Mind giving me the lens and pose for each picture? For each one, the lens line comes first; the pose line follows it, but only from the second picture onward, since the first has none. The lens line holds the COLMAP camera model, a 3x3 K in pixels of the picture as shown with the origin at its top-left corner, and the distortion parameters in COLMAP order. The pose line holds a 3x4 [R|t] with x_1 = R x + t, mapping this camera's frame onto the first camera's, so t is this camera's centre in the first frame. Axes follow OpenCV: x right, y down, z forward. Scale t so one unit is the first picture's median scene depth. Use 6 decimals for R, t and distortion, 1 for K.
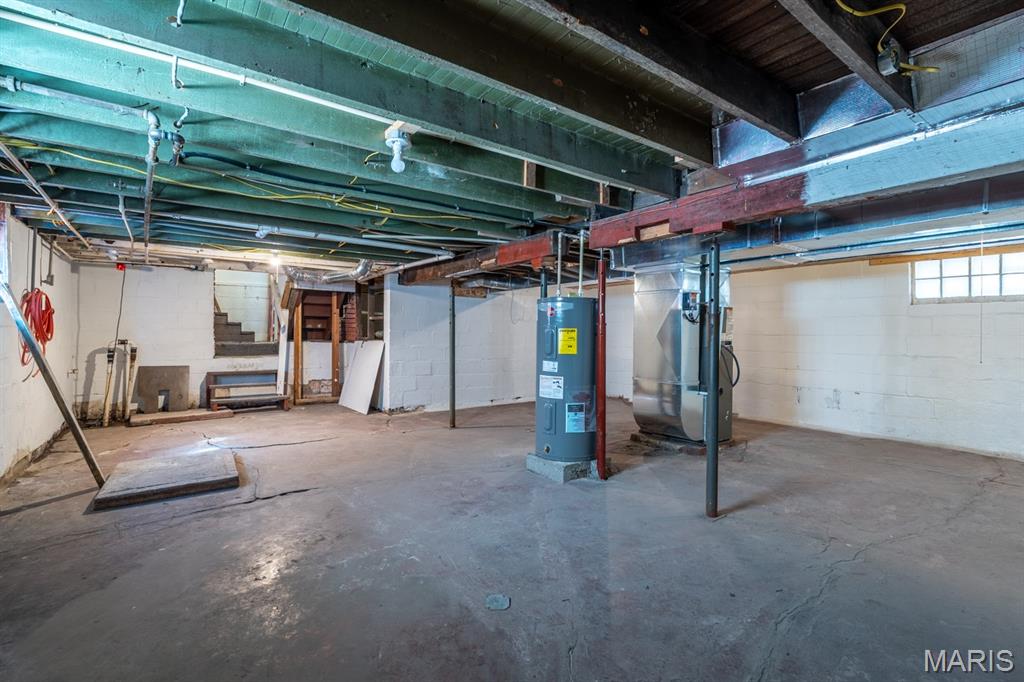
lens RADIAL K [[469.6, 0, 516.1], [0, 469.6, 336.7], [0, 0, 1]] dist [-0.001300, 0.000305]
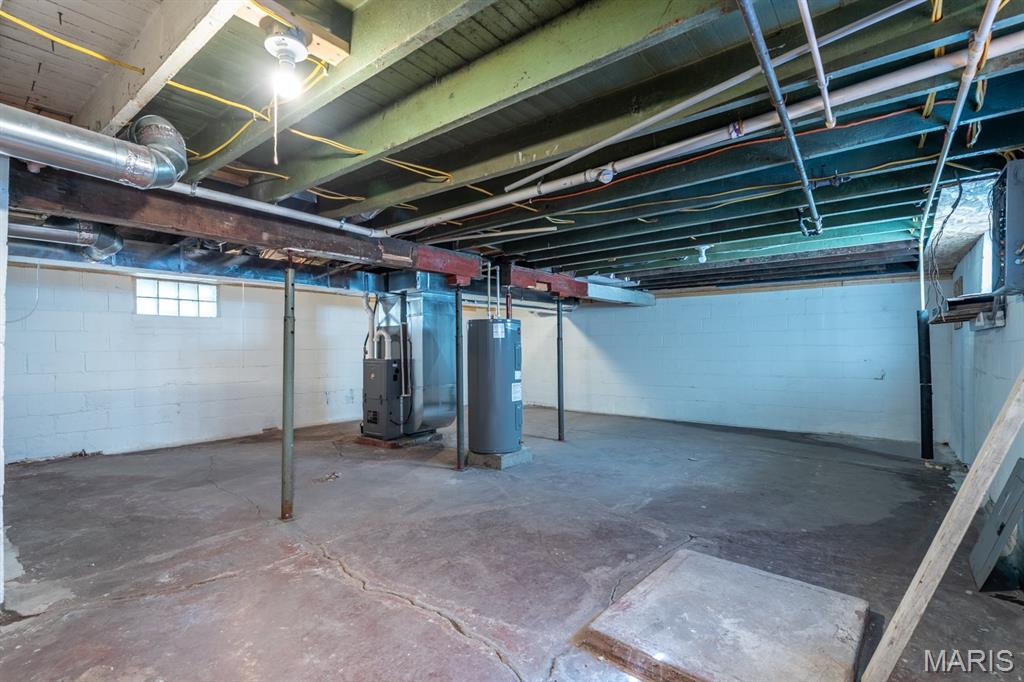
lens RADIAL K [[469.6, 0, 516.1], [0, 469.6, 336.7], [0, 0, 1]] dist [-0.001300, 0.000305]
pose [[-0.250669, 0.012304, 0.967995, -1.080415], [0.015549, 0.999841, -0.008682, -0.026267], [-0.967948, 0.012875, -0.250820, 1.248405]]
